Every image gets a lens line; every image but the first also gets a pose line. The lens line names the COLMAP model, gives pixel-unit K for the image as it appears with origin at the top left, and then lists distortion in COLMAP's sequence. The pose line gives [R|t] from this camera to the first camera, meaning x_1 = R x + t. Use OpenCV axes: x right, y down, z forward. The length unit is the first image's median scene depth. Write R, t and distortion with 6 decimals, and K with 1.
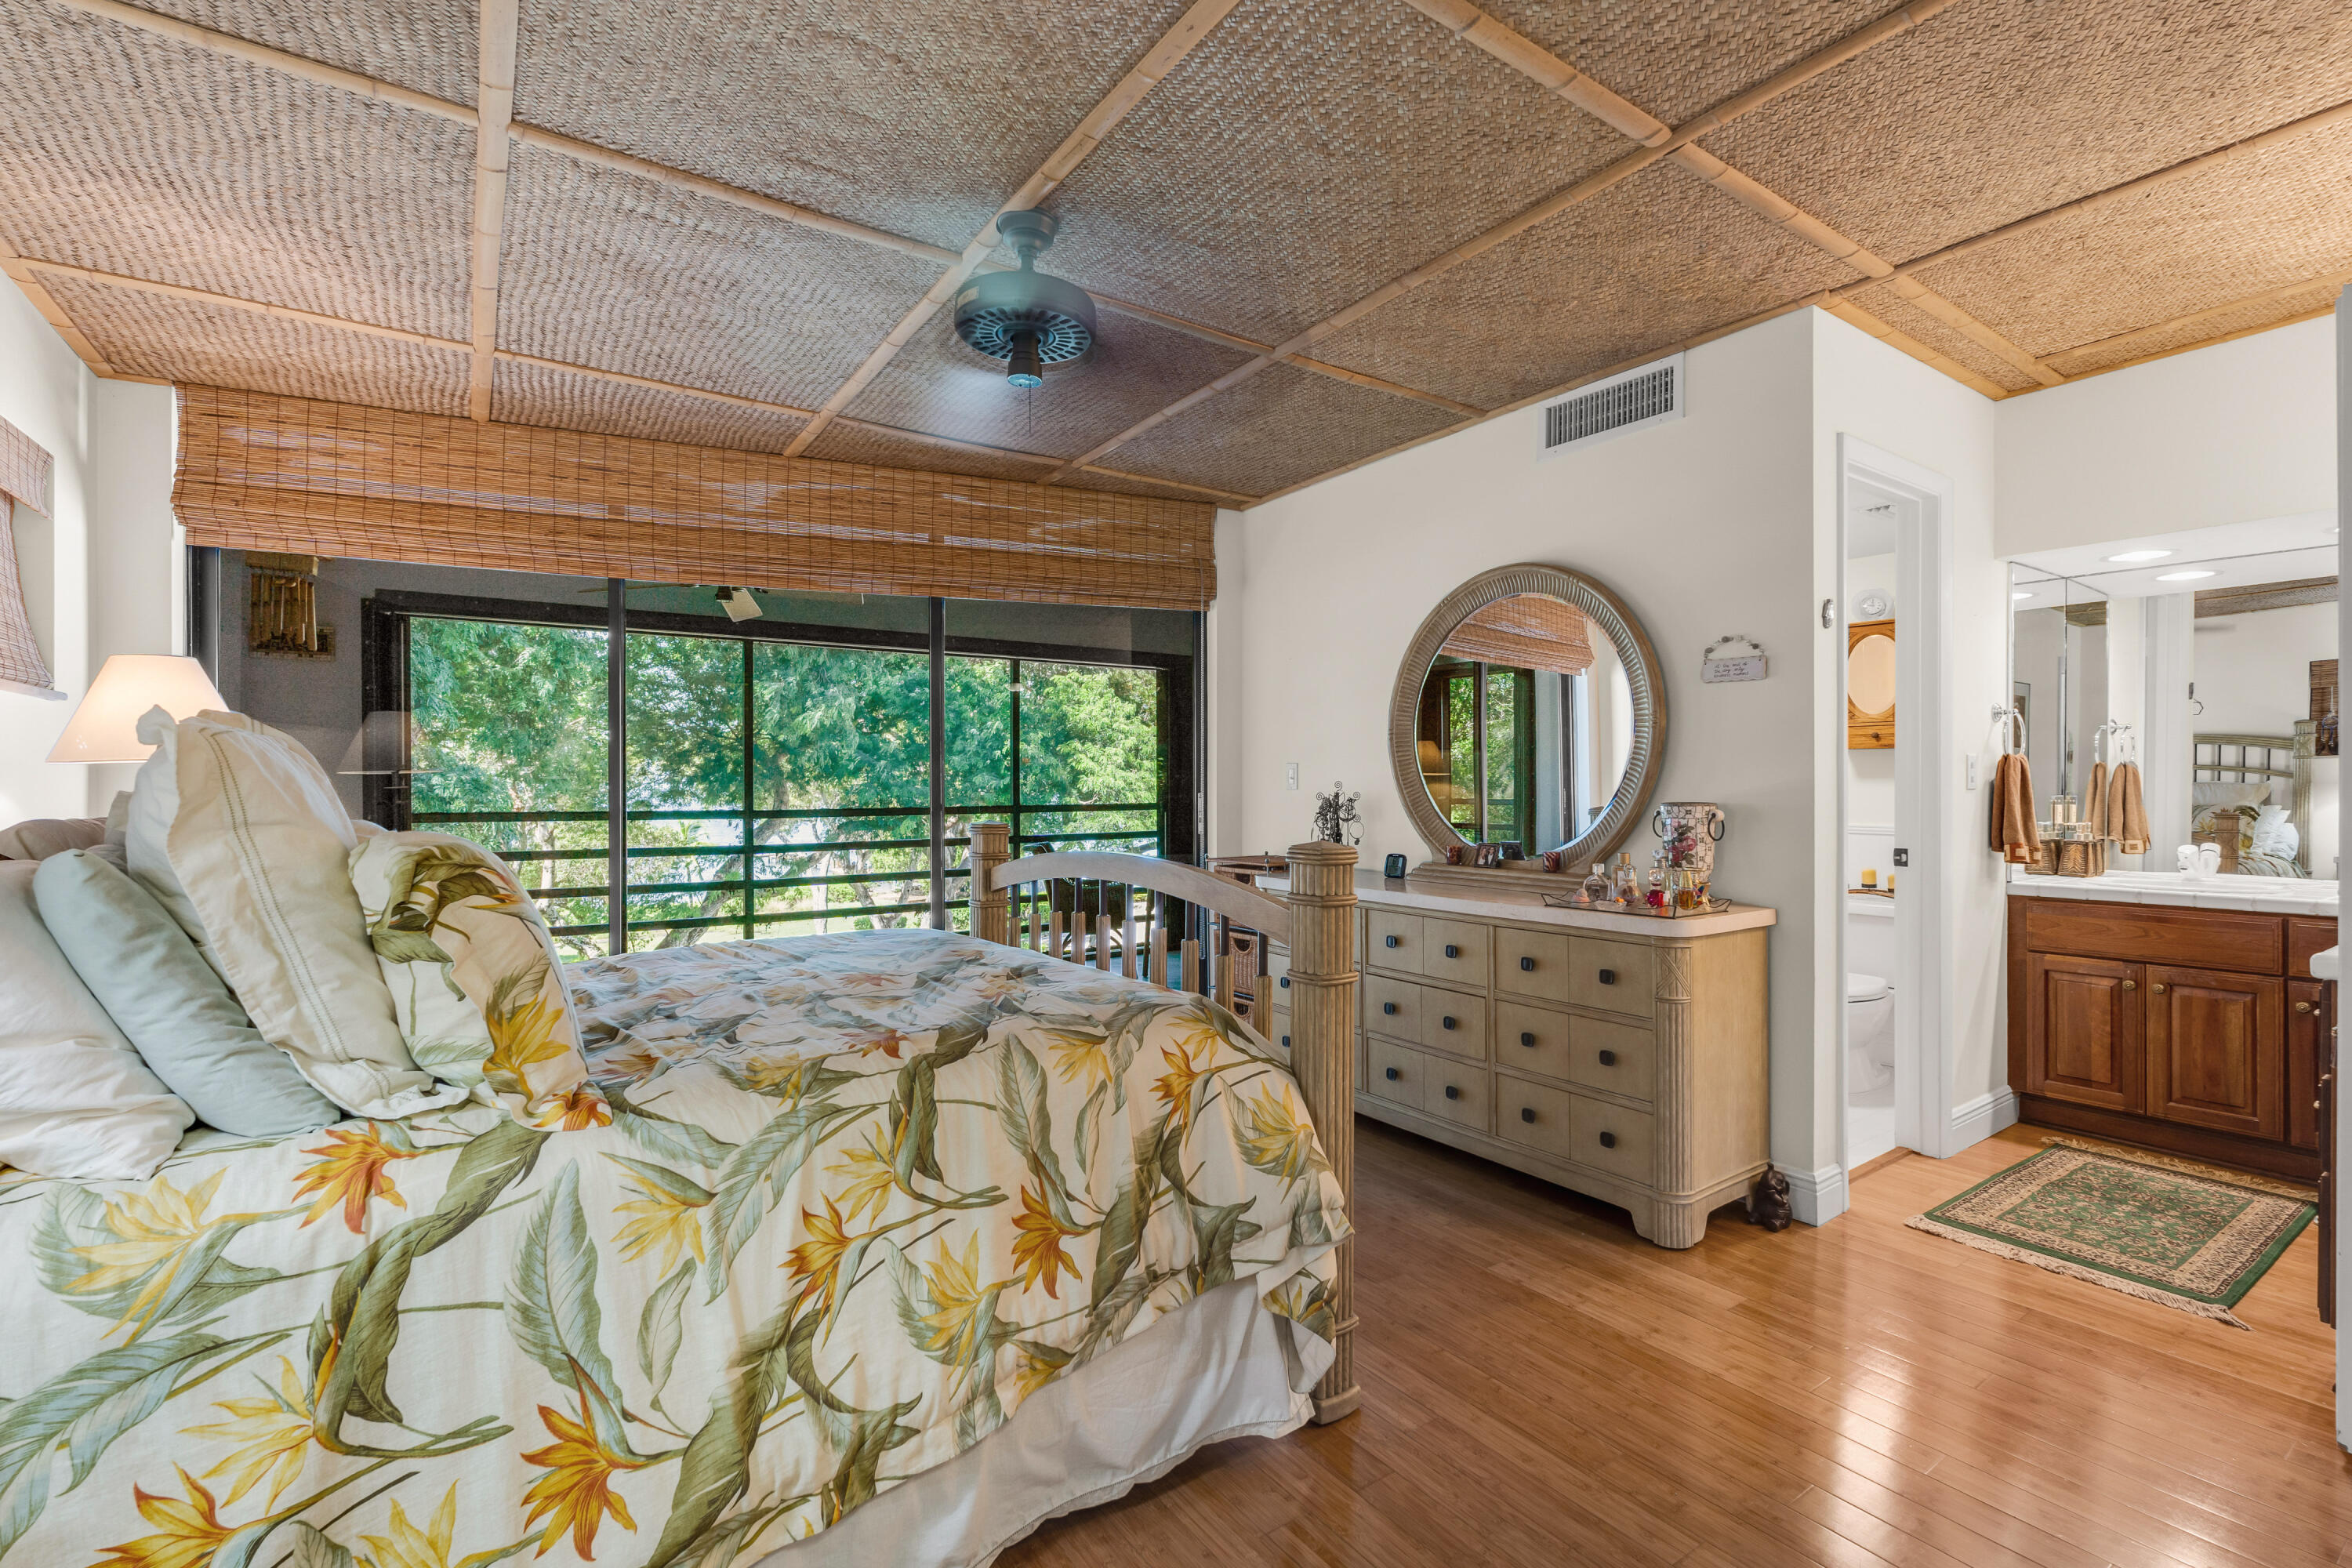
lens RADIAL K [[1080.7, 0, 1174.3], [0, 1080.7, 781.2], [0, 0, 1]] dist [0.001167, 0.000136]
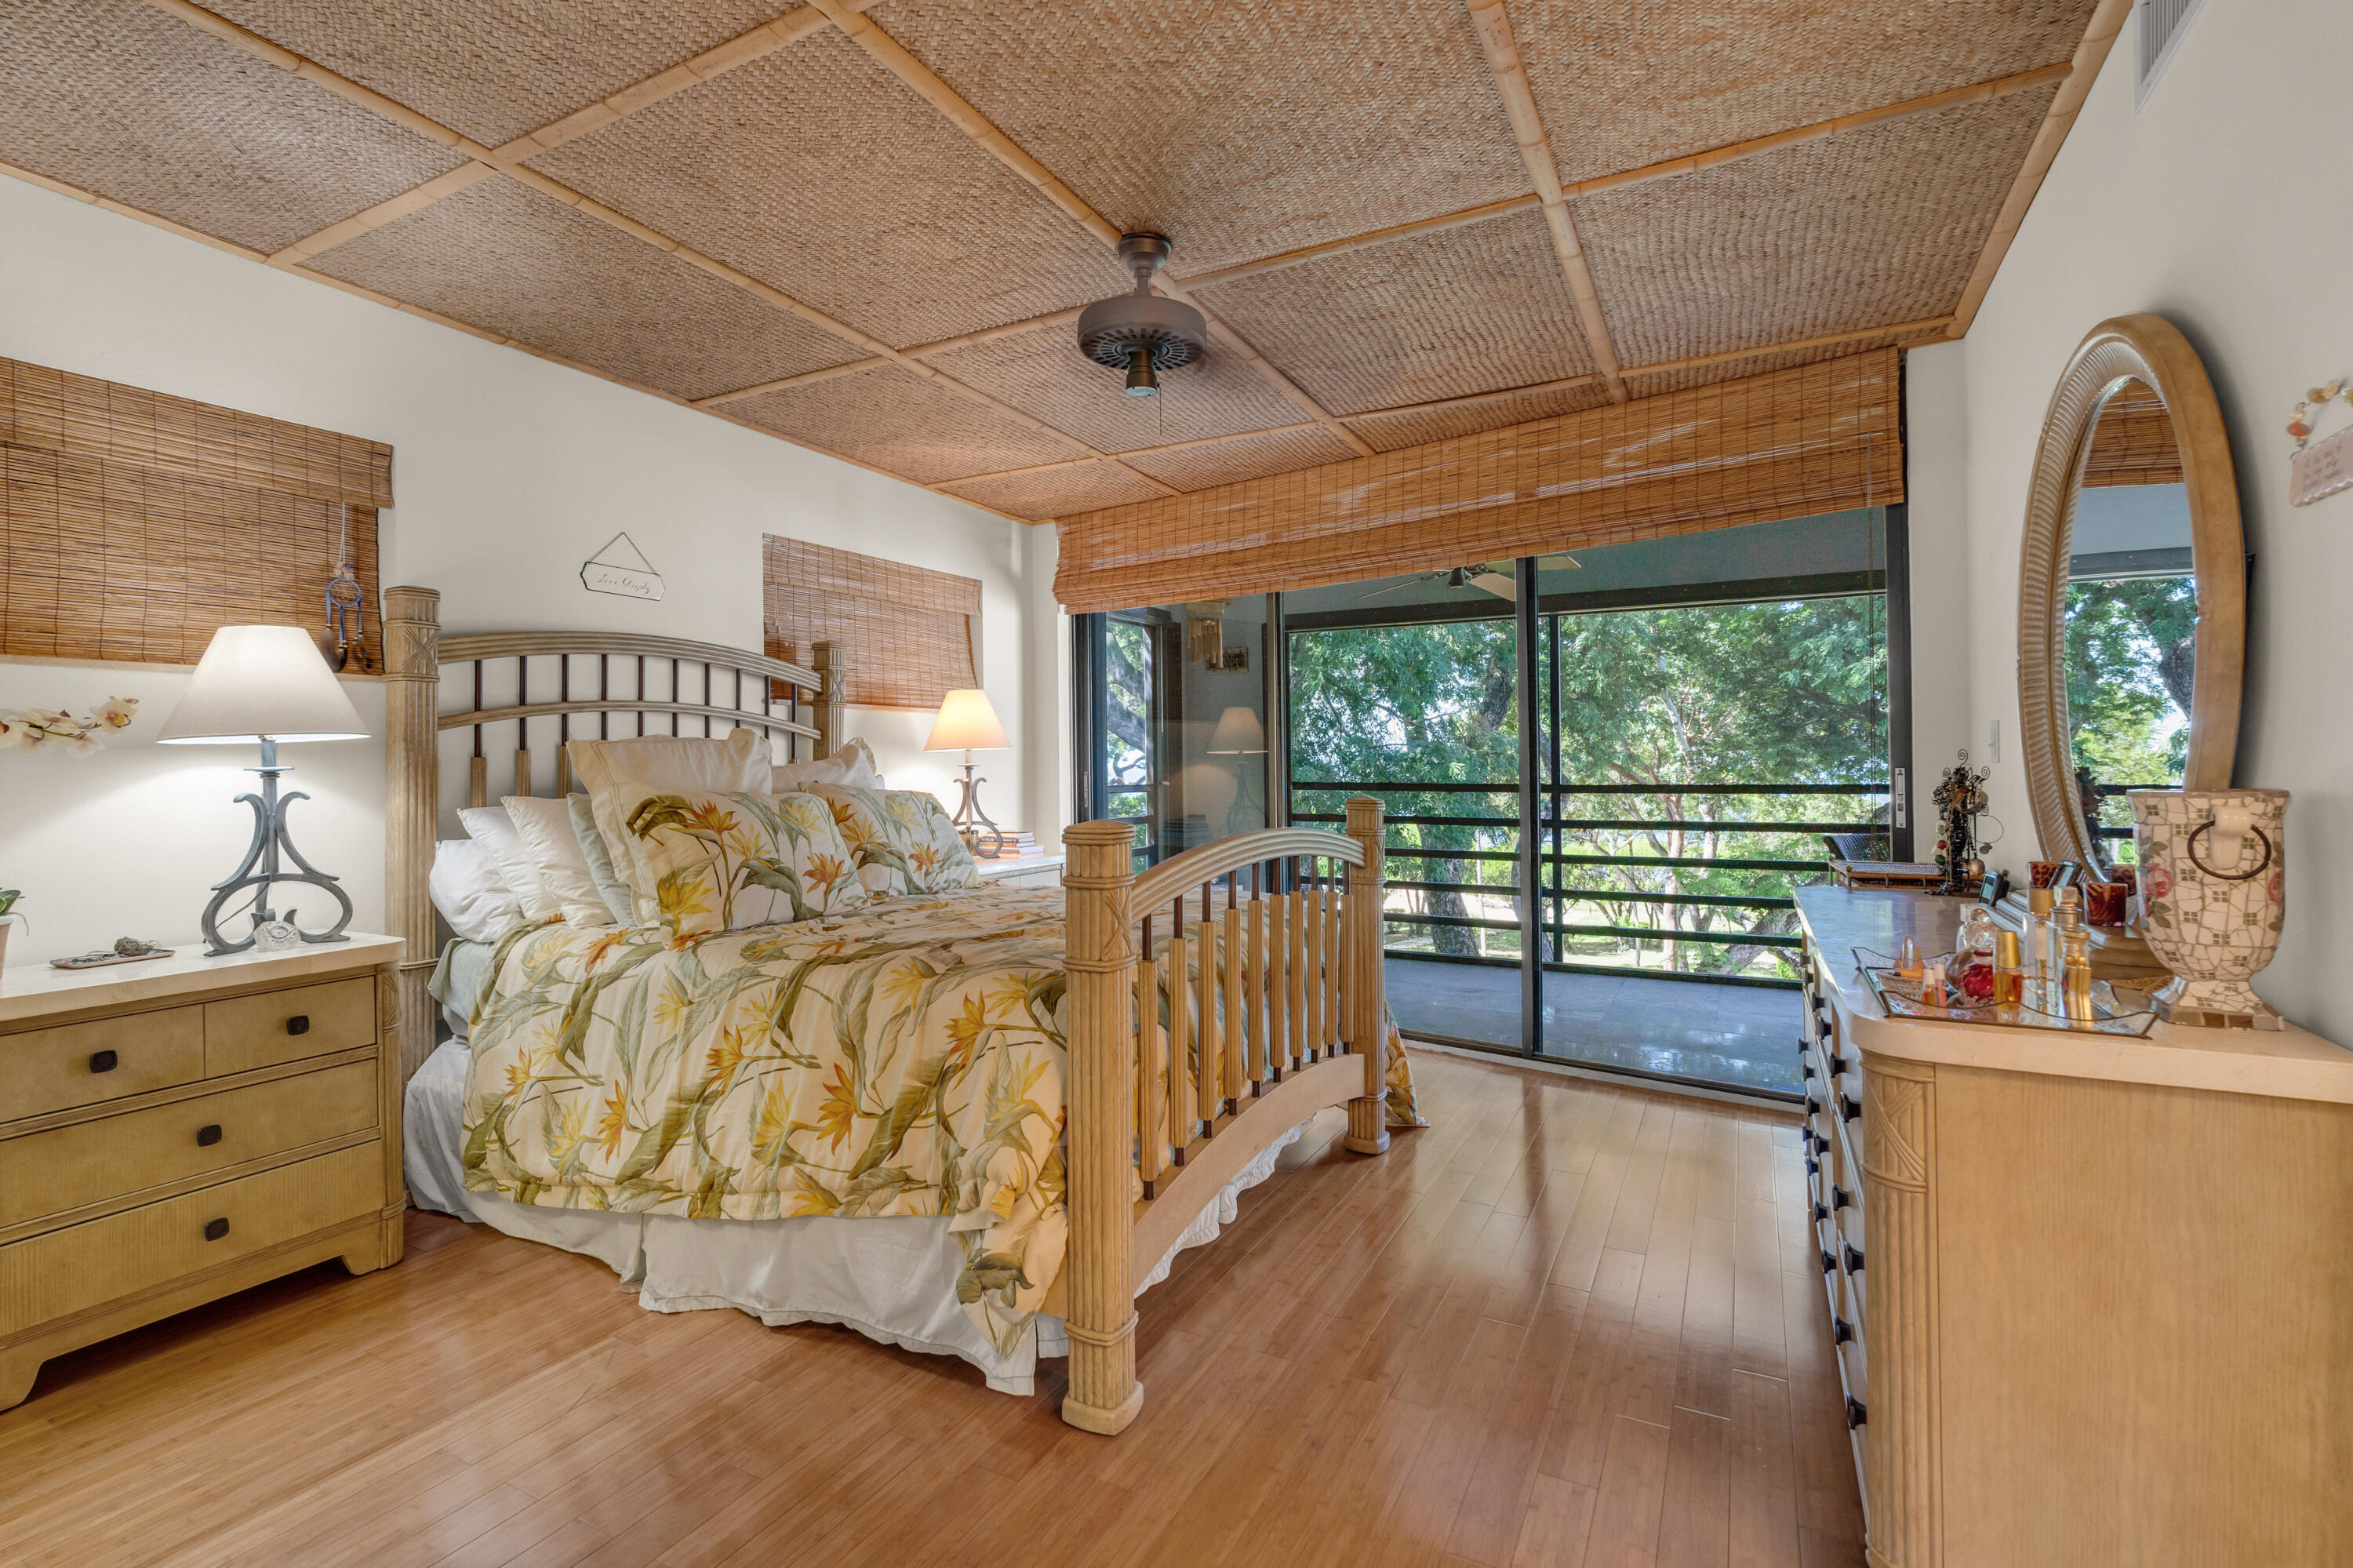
lens RADIAL K [[1081.2, 0, 1140.9], [0, 1081.2, 753.6], [0, 0, 1]] dist [0.001167, 0.000136]
pose [[0.448959, -0.009131, -0.893506, 1.265882], [0.011122, 0.999927, -0.004630, 0.001124], [0.893483, -0.007859, 0.449028, 0.763230]]
